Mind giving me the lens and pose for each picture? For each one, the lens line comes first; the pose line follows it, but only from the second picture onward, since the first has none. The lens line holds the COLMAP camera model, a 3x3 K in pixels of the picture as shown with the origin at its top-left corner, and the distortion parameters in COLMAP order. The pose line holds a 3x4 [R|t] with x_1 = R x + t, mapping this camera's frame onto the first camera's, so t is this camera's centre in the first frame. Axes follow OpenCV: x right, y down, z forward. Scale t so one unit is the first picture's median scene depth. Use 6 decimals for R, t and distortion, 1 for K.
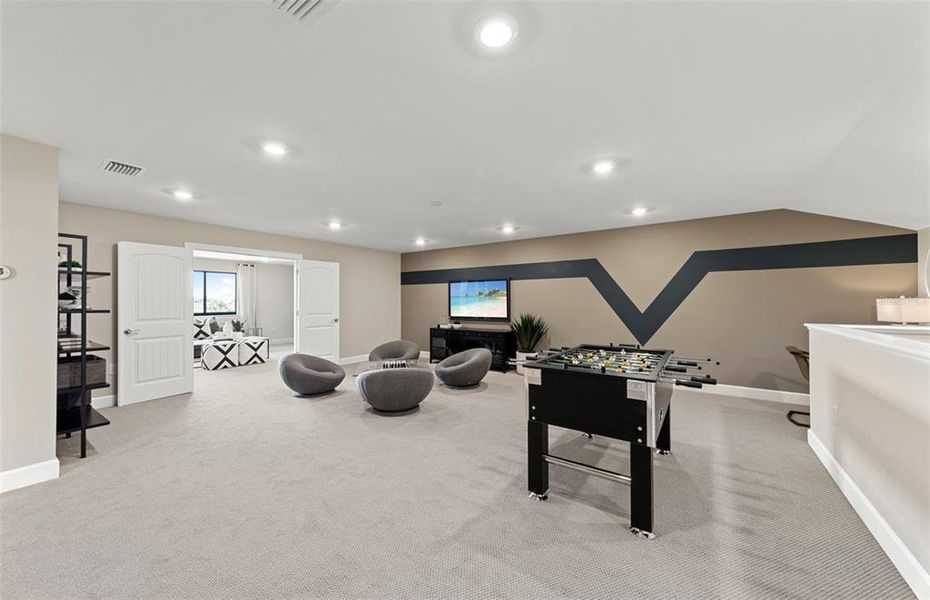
lens RADIAL K [[320.0, 0, 465.0], [0, 320.0, 300.0], [0, 0, 1]] dist [0.000820, 0.000027]
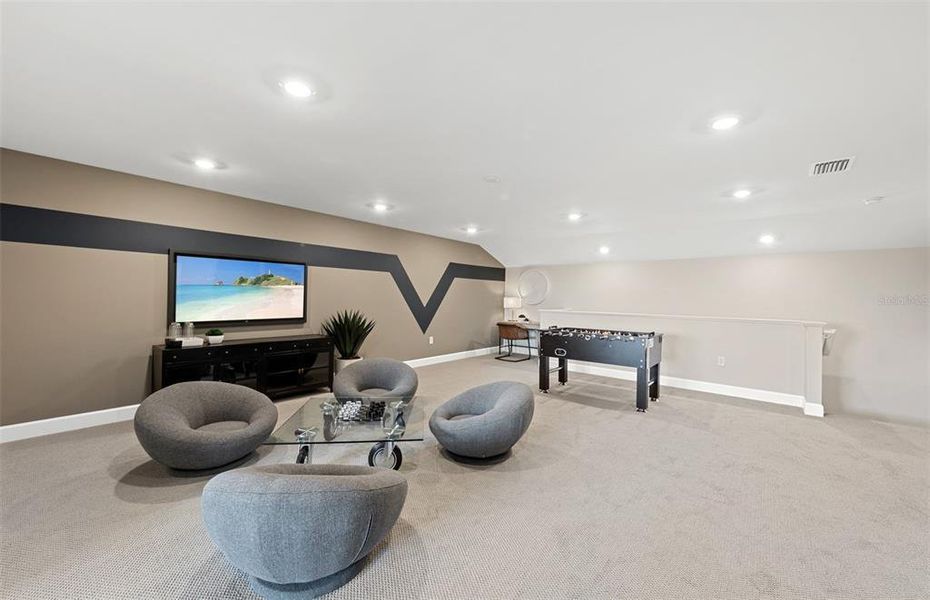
lens RADIAL K [[335.2, 0, 462.9], [0, 335.2, 299.4], [0, 0, 1]] dist [0.001293, 0.000103]
pose [[0.146461, 0.000704, 0.989216, -0.602028], [-0.020092, 0.999796, 0.002264, 0.006615], [-0.989012, -0.020207, 0.146445, 0.595653]]
